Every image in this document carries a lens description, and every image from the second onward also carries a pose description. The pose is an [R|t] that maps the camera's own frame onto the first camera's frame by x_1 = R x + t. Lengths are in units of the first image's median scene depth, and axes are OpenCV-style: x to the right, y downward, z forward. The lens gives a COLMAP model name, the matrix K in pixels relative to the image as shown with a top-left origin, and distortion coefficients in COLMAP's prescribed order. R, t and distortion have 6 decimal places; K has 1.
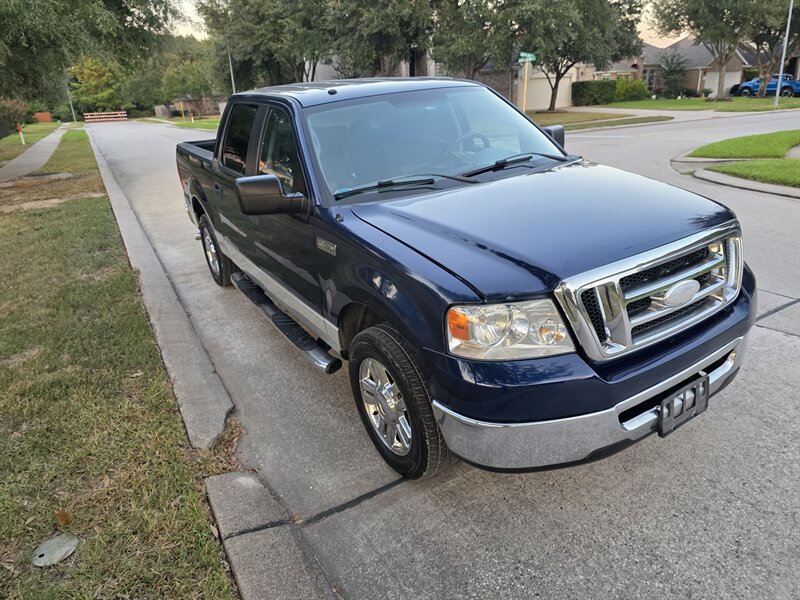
lens RADIAL K [[536.2, 0, 406.9], [0, 536.2, 287.9], [0, 0, 1]] dist [0.064611, -0.063297]
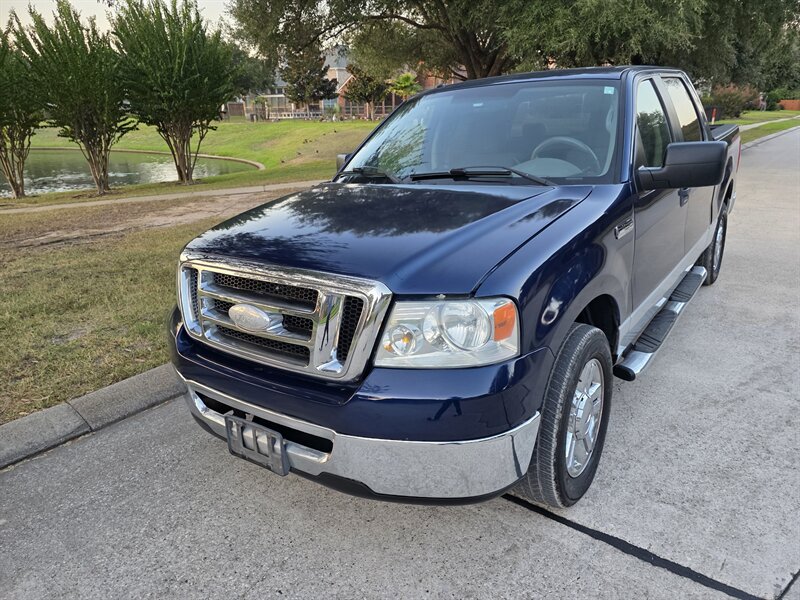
lens RADIAL K [[536.2, 0, 408.9], [0, 536.2, 305.9], [0, 0, 1]] dist [0.064611, -0.063297]
pose [[0.383544, 0.357511, -0.851516, 0.433909], [-0.314224, 0.917538, 0.243696, -0.099559], [0.868422, 0.174099, 0.464255, 0.255177]]
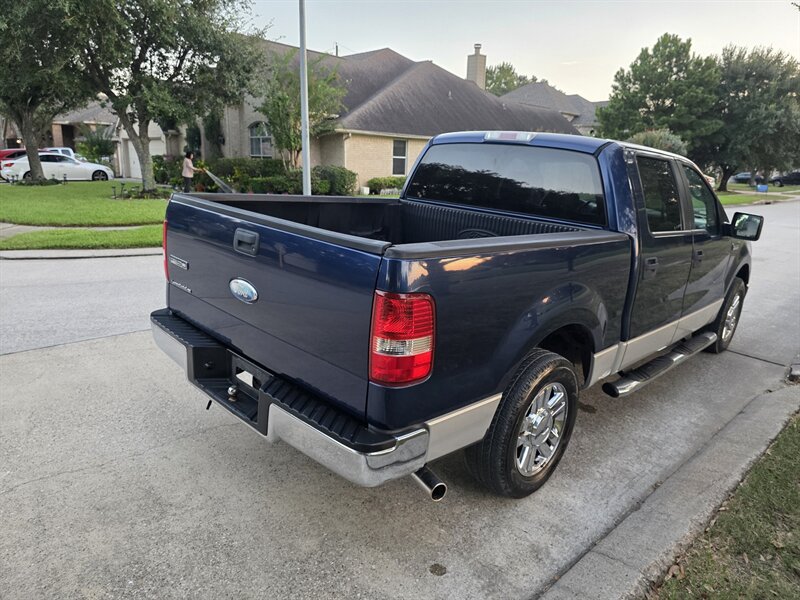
lens RADIAL K [[536.2, 0, 404.2], [0, 536.2, 298.2], [0, 0, 1]] dist [0.064611, -0.063297]
pose [[-0.251435, -0.187112, 0.949615, -0.627479], [0.301888, 0.917027, 0.260623, -0.279576], [-0.919589, 0.352207, -0.174086, 0.932374]]
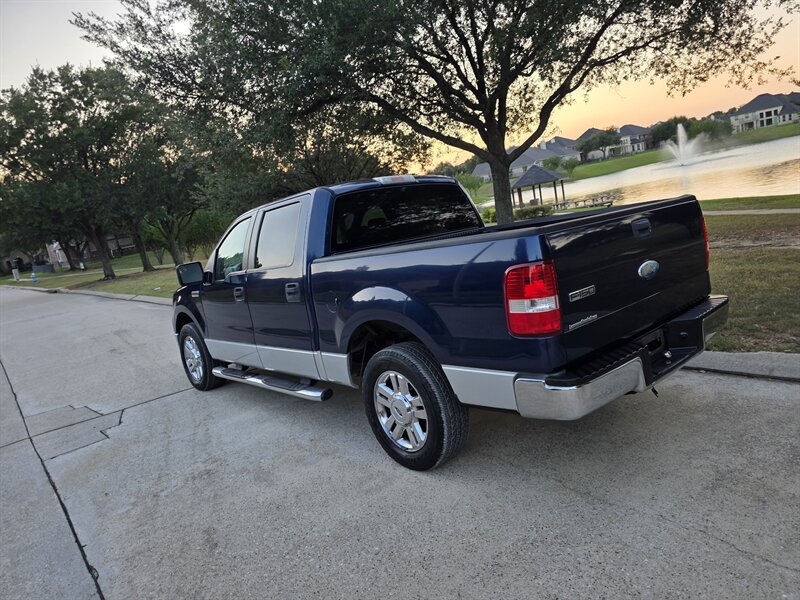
lens RADIAL K [[536.2, 0, 409.1], [0, 536.2, 285.8], [0, 0, 1]] dist [0.064611, -0.063297]
pose [[-0.956390, 0.257915, -0.137104, -0.023191], [0.163756, 0.862129, 0.479497, -0.450090], [0.241871, 0.436134, -0.866767, 1.297963]]
